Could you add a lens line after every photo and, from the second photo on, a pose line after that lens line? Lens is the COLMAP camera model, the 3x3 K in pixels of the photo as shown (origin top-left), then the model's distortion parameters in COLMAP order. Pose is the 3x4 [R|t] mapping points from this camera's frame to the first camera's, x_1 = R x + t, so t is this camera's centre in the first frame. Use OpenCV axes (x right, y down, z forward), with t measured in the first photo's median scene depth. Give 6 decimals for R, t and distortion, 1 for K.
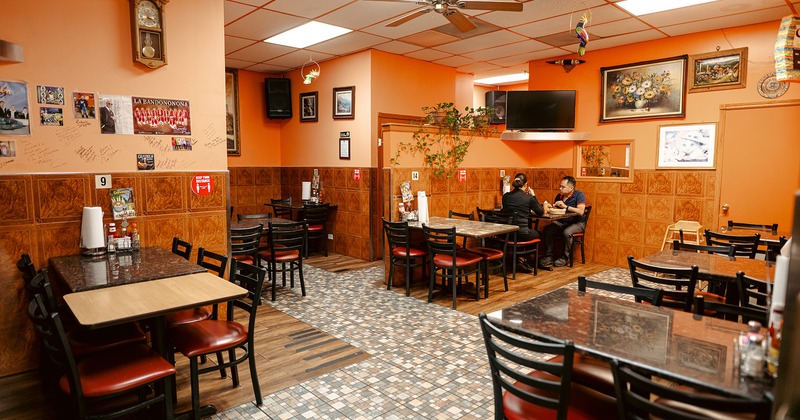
lens RADIAL K [[464.9, 0, 400.0], [0, 464.9, 210.0], [0, 0, 1]] dist [-0.017260, -0.000299]
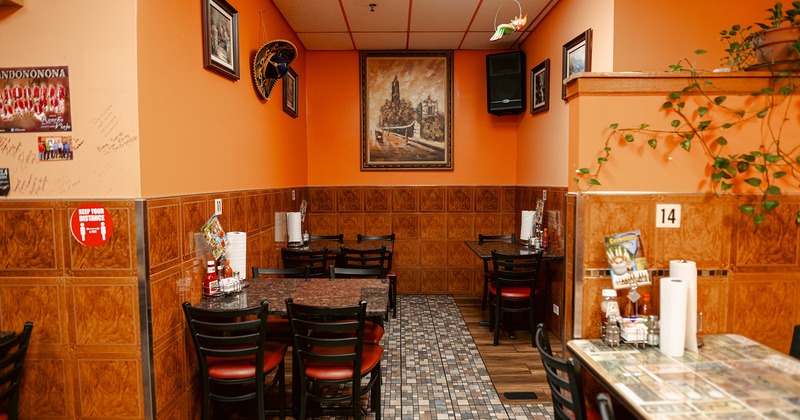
lens RADIAL K [[464.9, 0, 400.0], [0, 464.9, 210.0], [0, 0, 1]] dist [-0.017260, -0.000299]
pose [[0.729175, 0.038687, -0.683232, 0.107265], [-0.062463, 0.997996, -0.010154, -0.052725], [0.681470, 0.050081, 0.730130, 0.514296]]
